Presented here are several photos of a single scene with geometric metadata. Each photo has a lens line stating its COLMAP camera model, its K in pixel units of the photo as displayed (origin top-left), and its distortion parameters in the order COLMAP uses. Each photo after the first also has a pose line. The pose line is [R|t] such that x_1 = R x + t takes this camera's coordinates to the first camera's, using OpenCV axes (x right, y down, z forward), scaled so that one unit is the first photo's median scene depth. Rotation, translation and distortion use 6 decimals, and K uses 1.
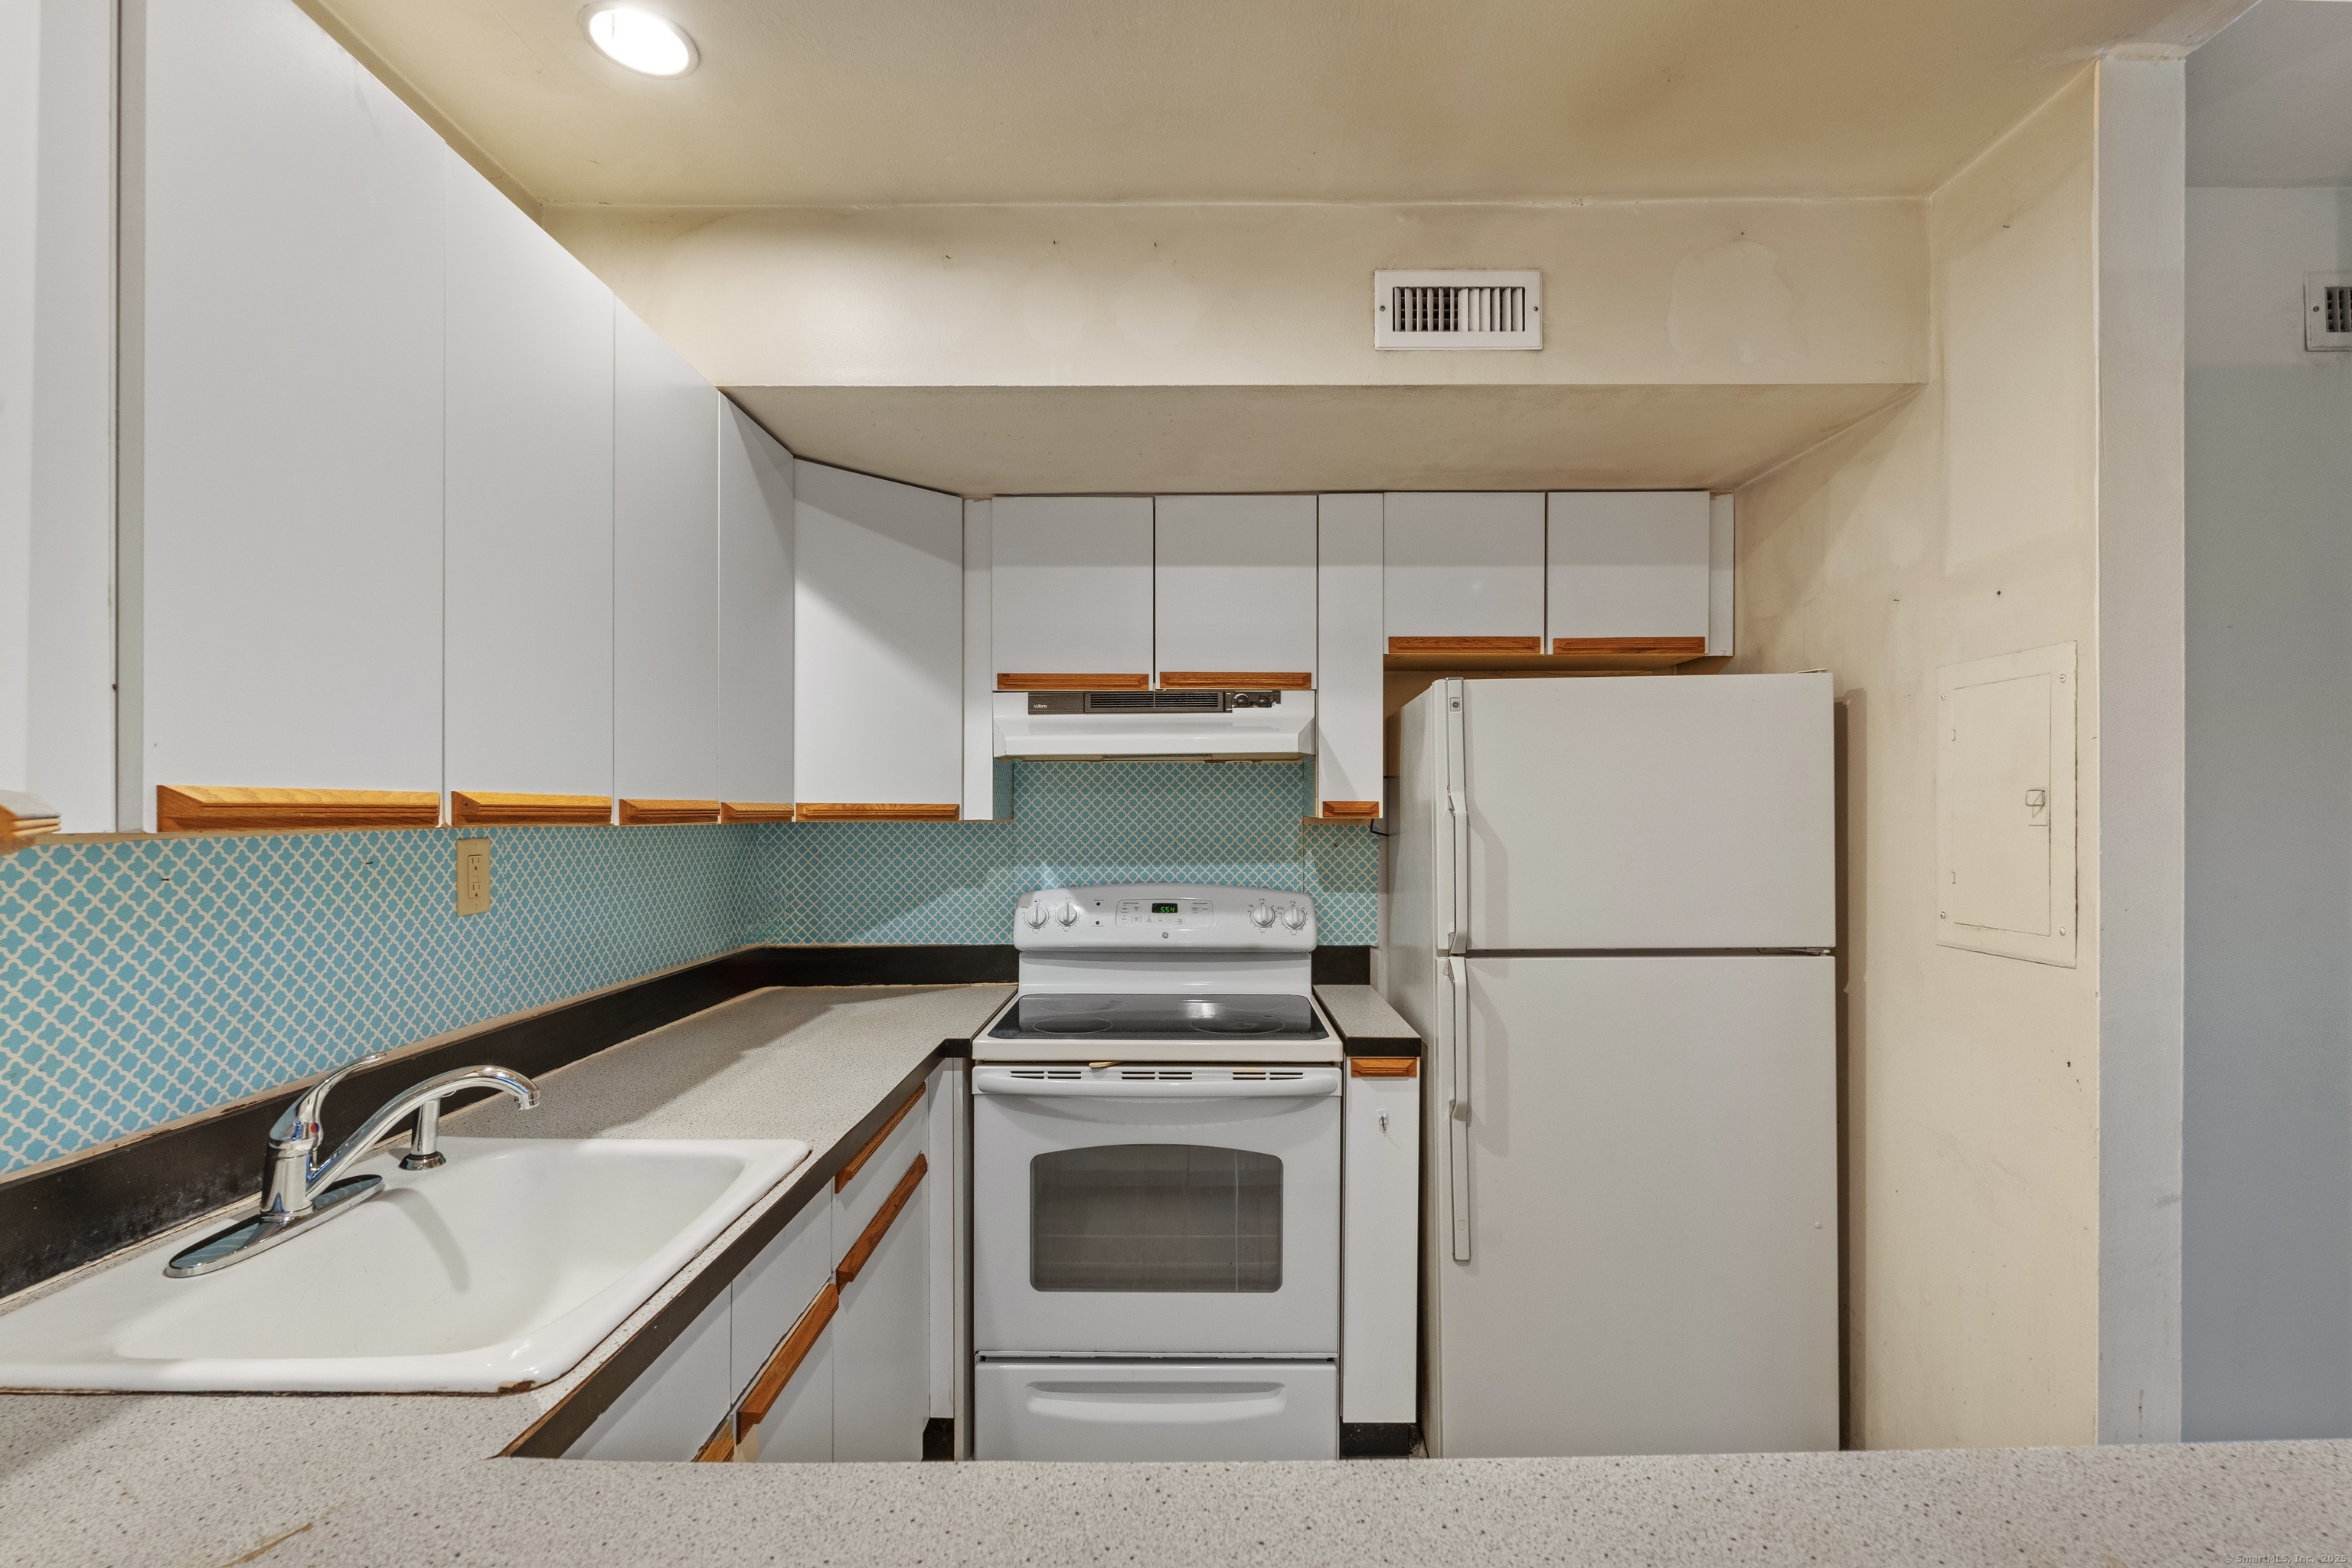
lens RADIAL K [[1053.9, 0, 1192.2], [0, 1053.9, 813.5], [0, 0, 1]] dist [-0.008313, 0.000078]
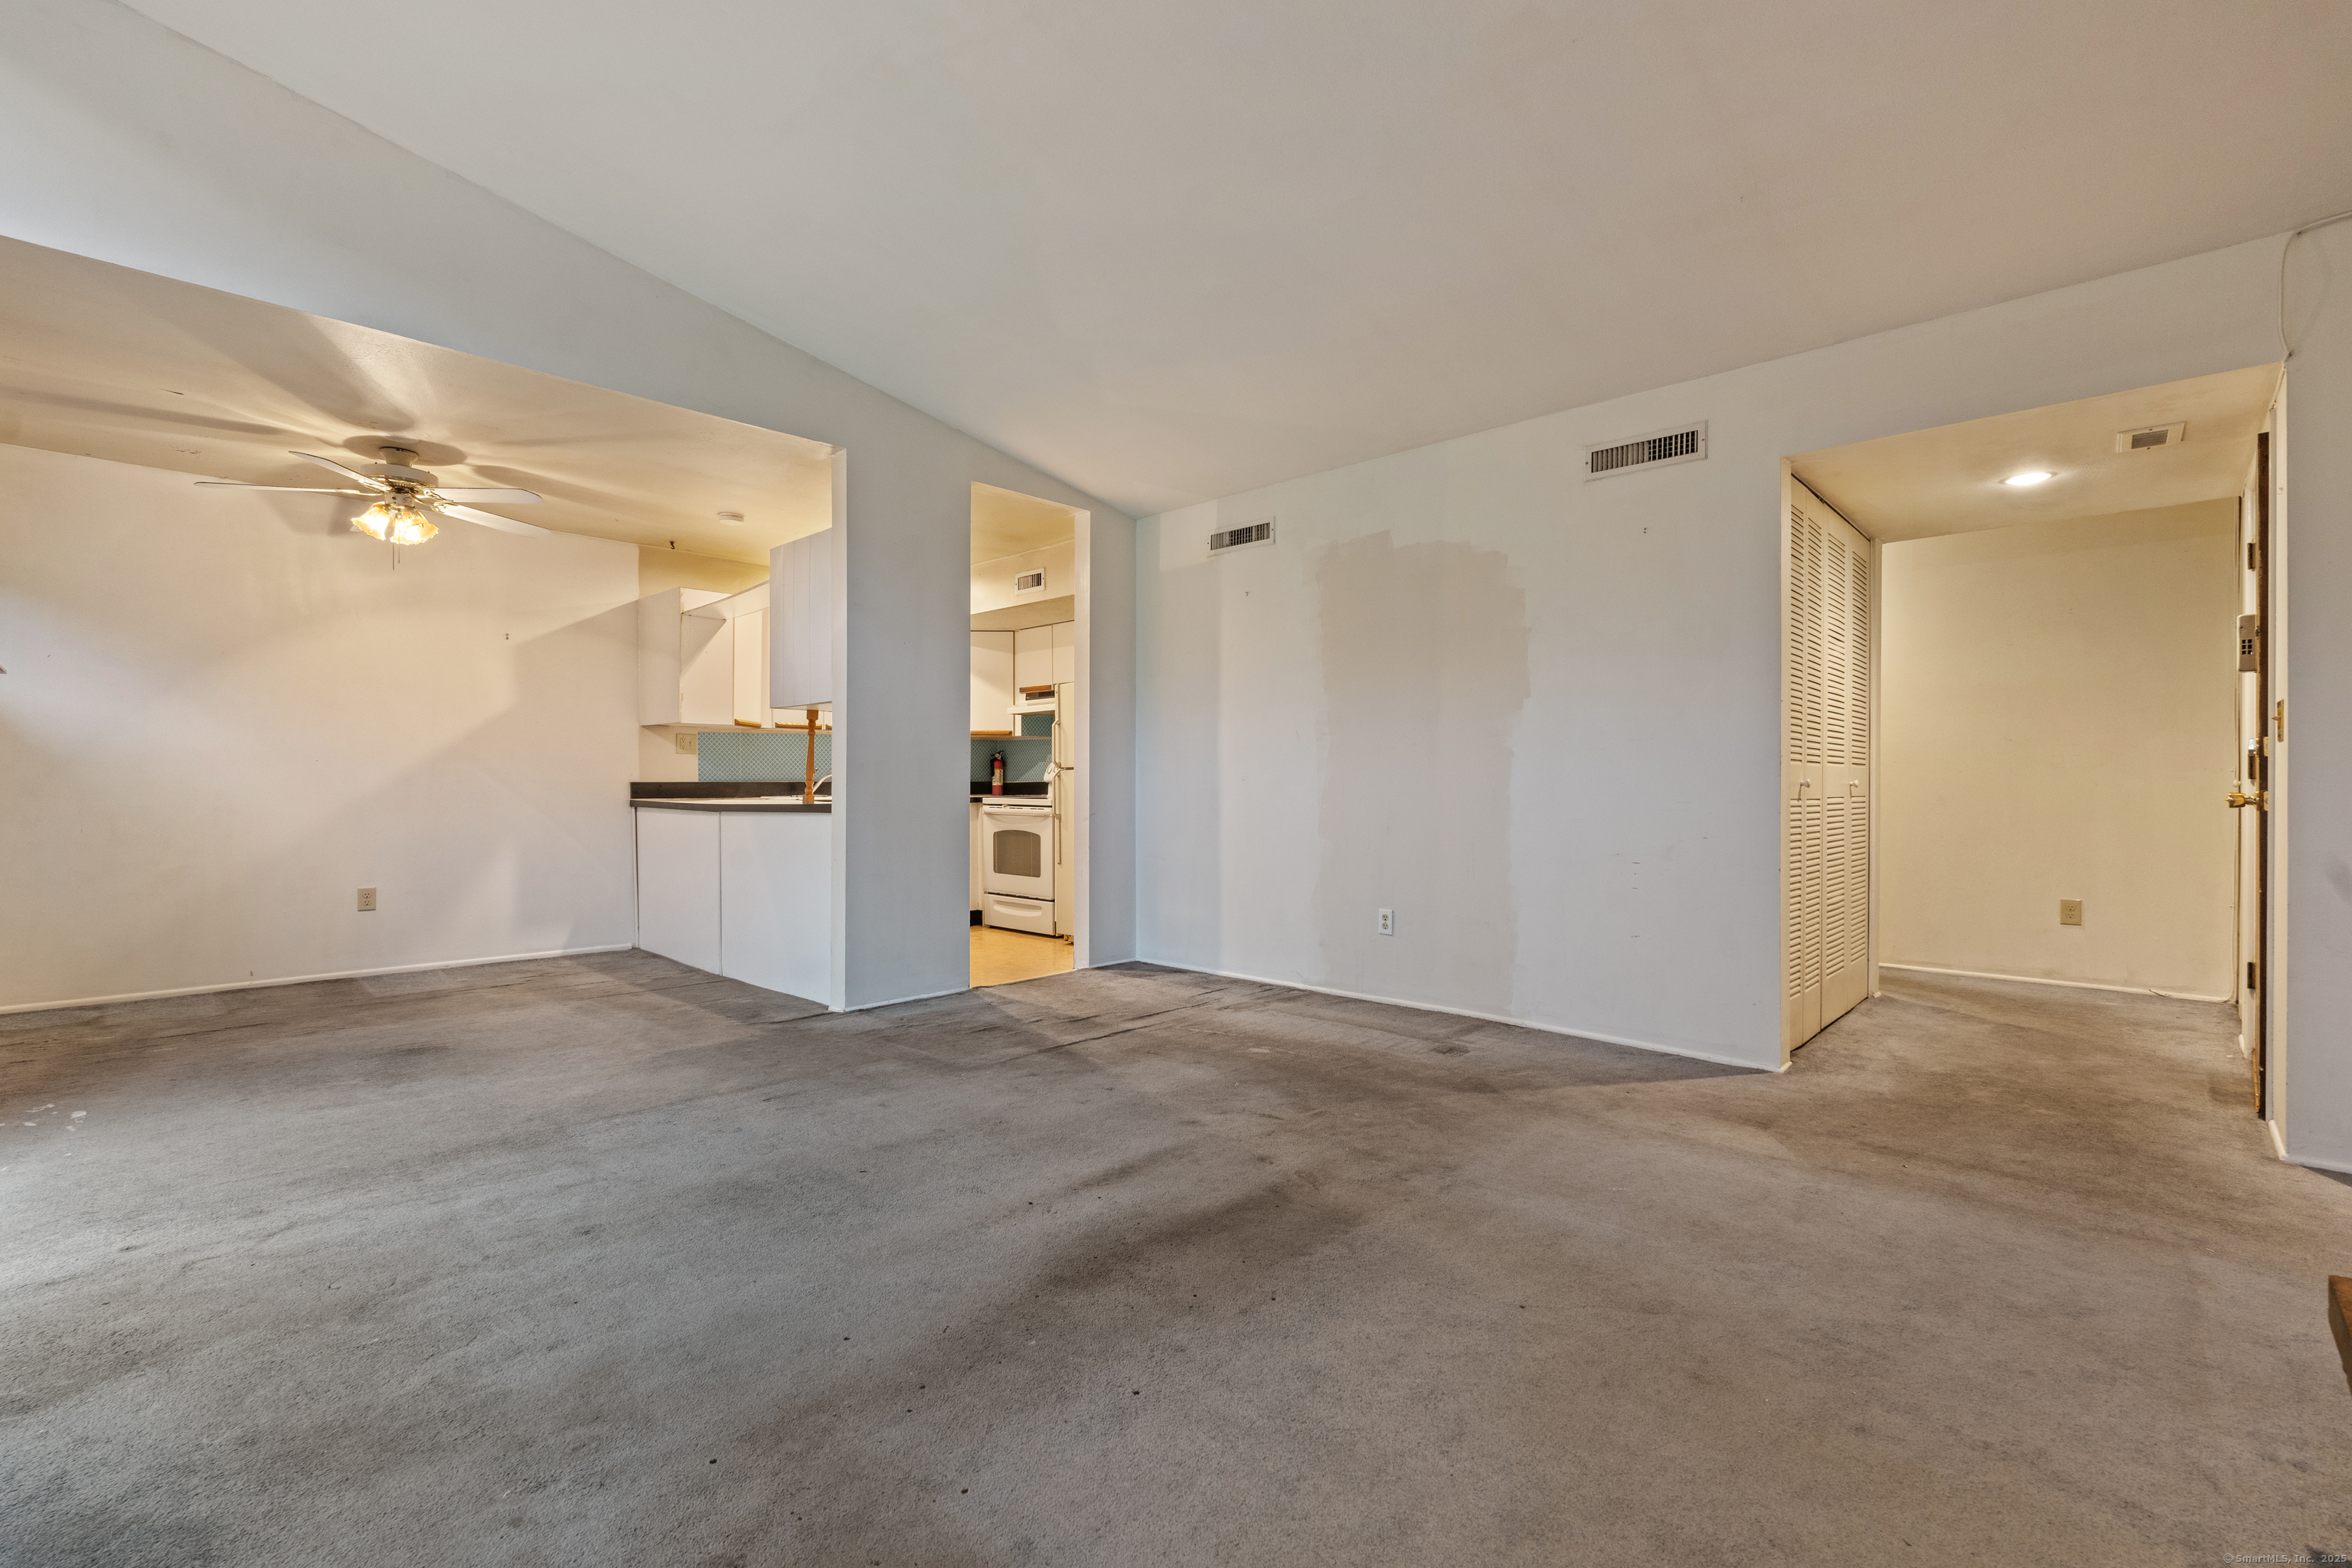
lens RADIAL K [[1043.7, 0, 1158.3], [0, 1043.7, 780.3], [0, 0, 1]] dist [-0.000937, 0.000156]
pose [[0.716803, -0.001278, -0.697274, 2.238157], [-0.002151, 0.999990, -0.004044, 0.148577], [0.697272, 0.004398, 0.716793, -0.901470]]
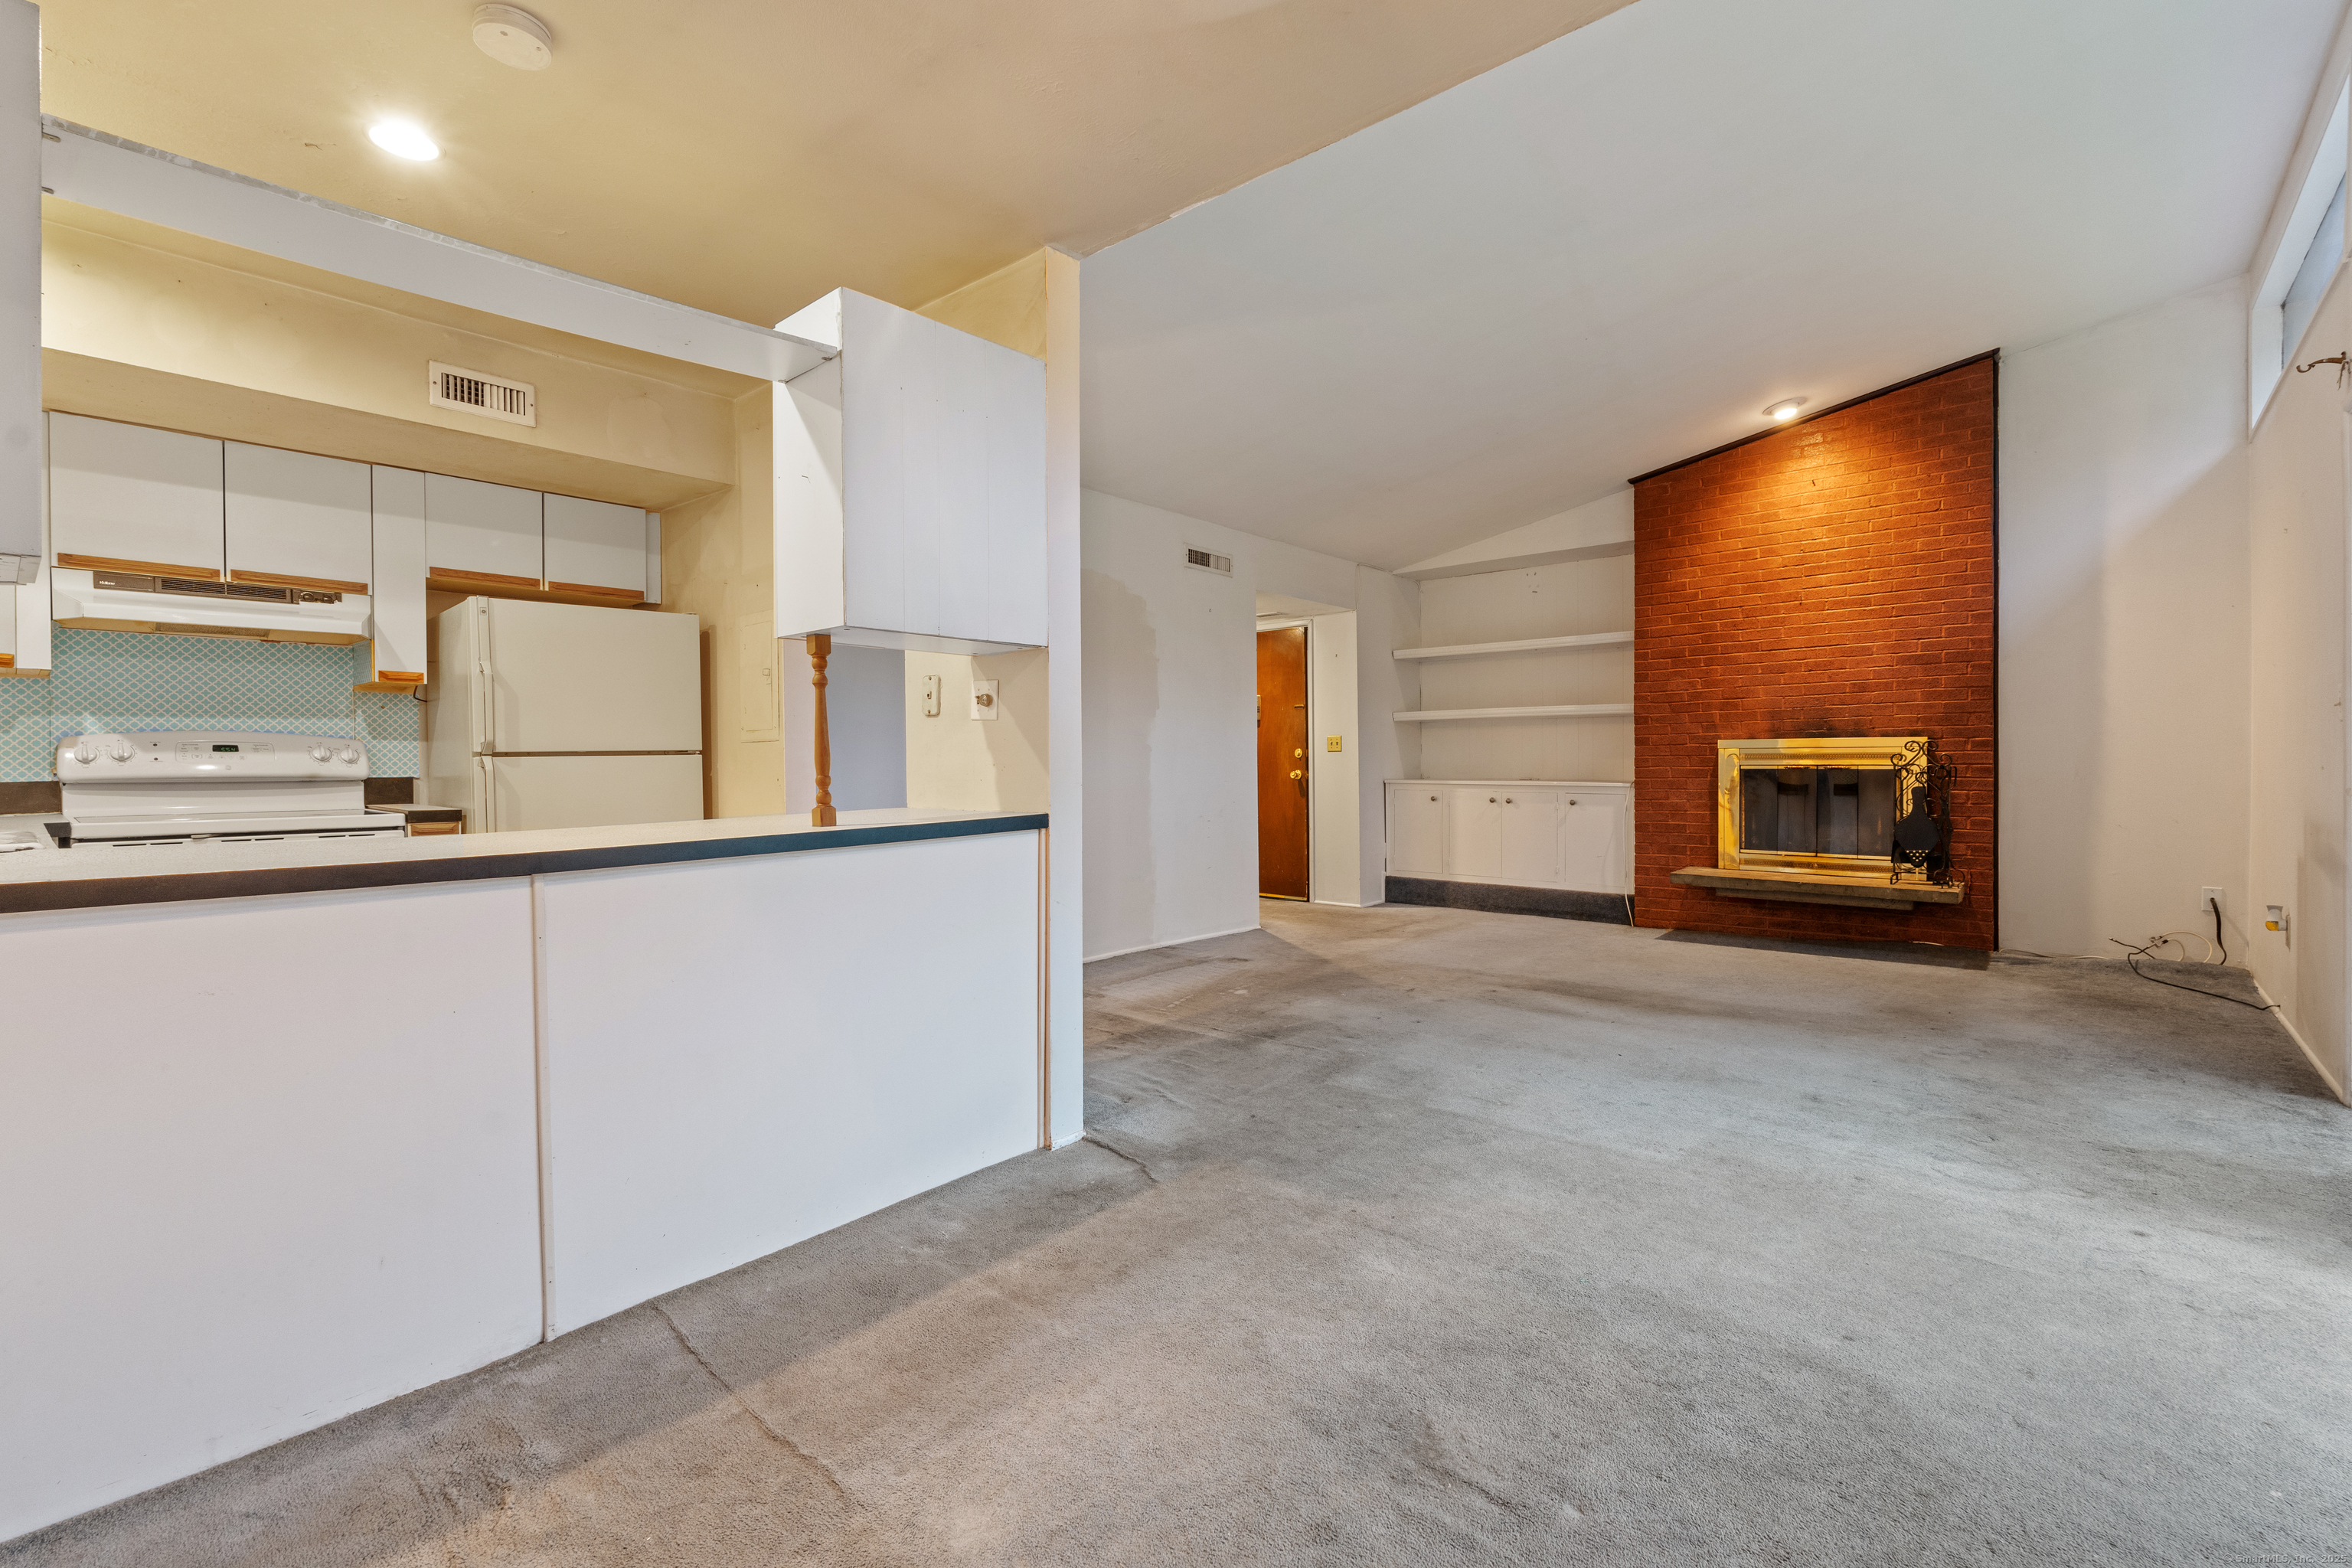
lens RADIAL K [[1031.9, 0, 1179.5], [0, 1031.9, 778.1], [0, 0, 1]] dist [-0.006659, 0.000091]
pose [[0.653741, -0.014365, 0.756582, -0.239647], [0.007575, 0.999894, 0.012439, 0.132052], [-0.756680, -0.002401, 0.653781, -0.818242]]
